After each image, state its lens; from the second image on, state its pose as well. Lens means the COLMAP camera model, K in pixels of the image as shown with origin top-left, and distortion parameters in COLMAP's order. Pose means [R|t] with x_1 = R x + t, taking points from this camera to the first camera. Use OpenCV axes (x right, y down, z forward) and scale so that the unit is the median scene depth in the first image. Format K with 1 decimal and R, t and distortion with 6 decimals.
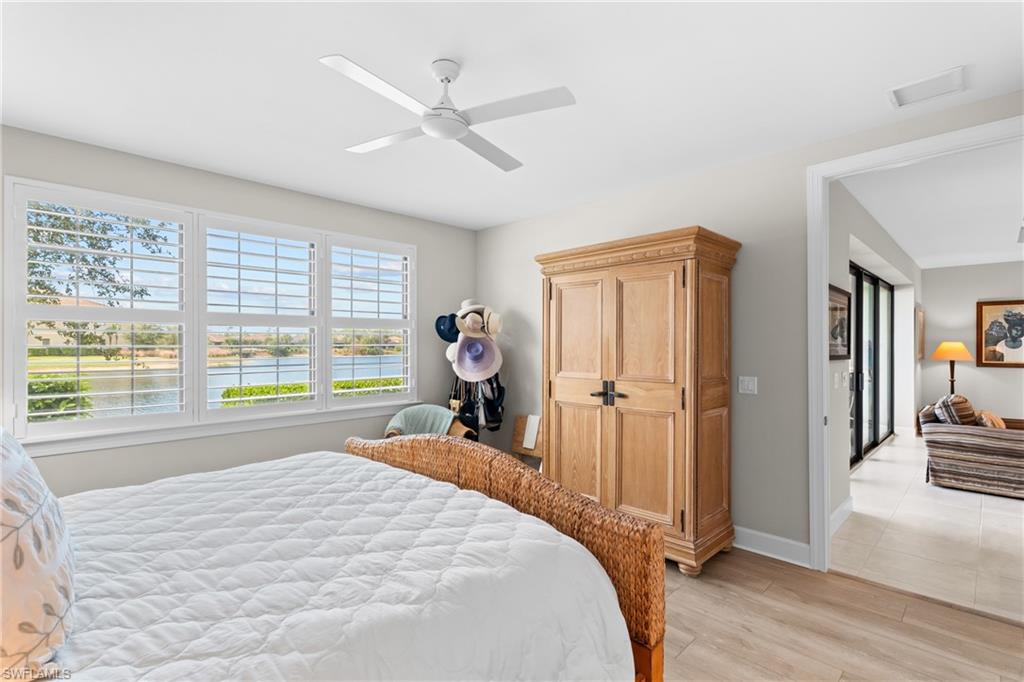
lens RADIAL K [[478.2, 0, 514.6], [0, 478.2, 342.5], [0, 0, 1]] dist [0.000430, 0.000066]
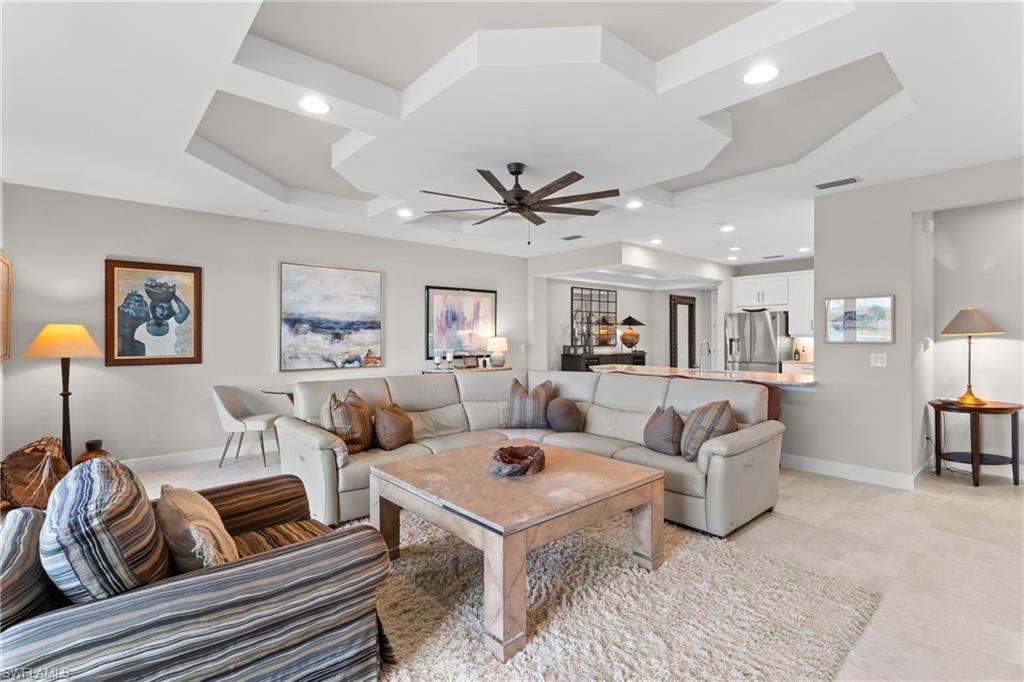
lens RADIAL K [[478.2, 0, 514.6], [0, 478.2, 342.5], [0, 0, 1]] dist [0.000430, 0.000066]
pose [[0.056756, -0.015744, 0.998264, 0.393628], [-0.005898, 0.999853, 0.016104, 0.007705], [-0.998371, -0.006801, 0.056655, 0.452033]]
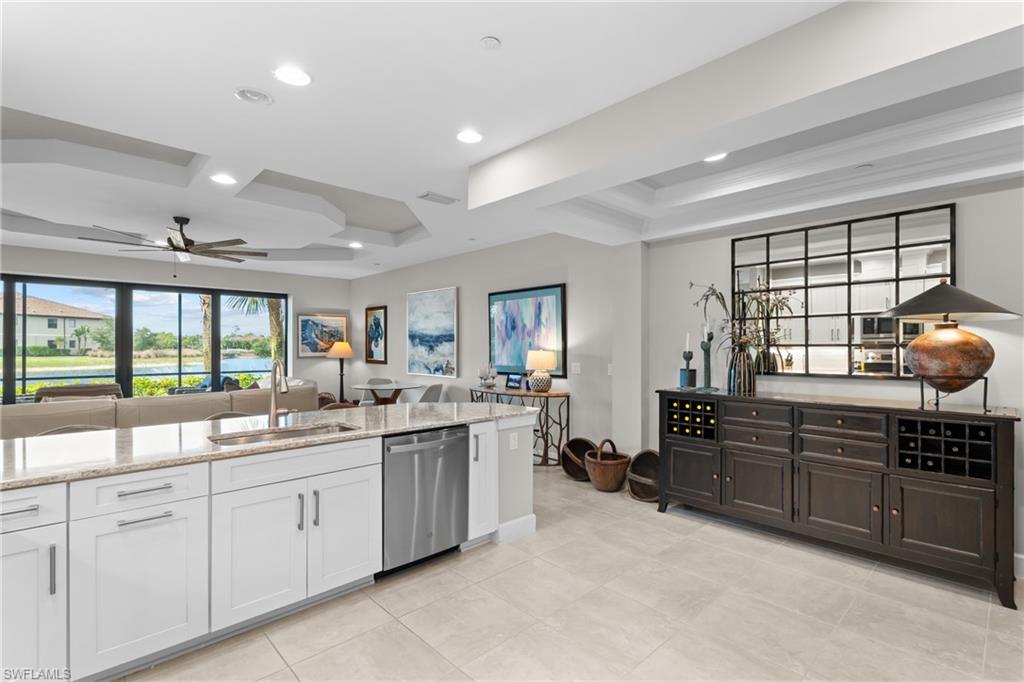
lens RADIAL K [[478.2, 0, 514.6], [0, 478.2, 342.5], [0, 0, 1]] dist [0.000430, 0.000066]
pose [[0.999852, -0.003806, -0.016768, 1.398992], [0.003809, 0.999993, 0.000166, 0.000961], [0.016768, -0.000230, 0.999859, -0.187772]]
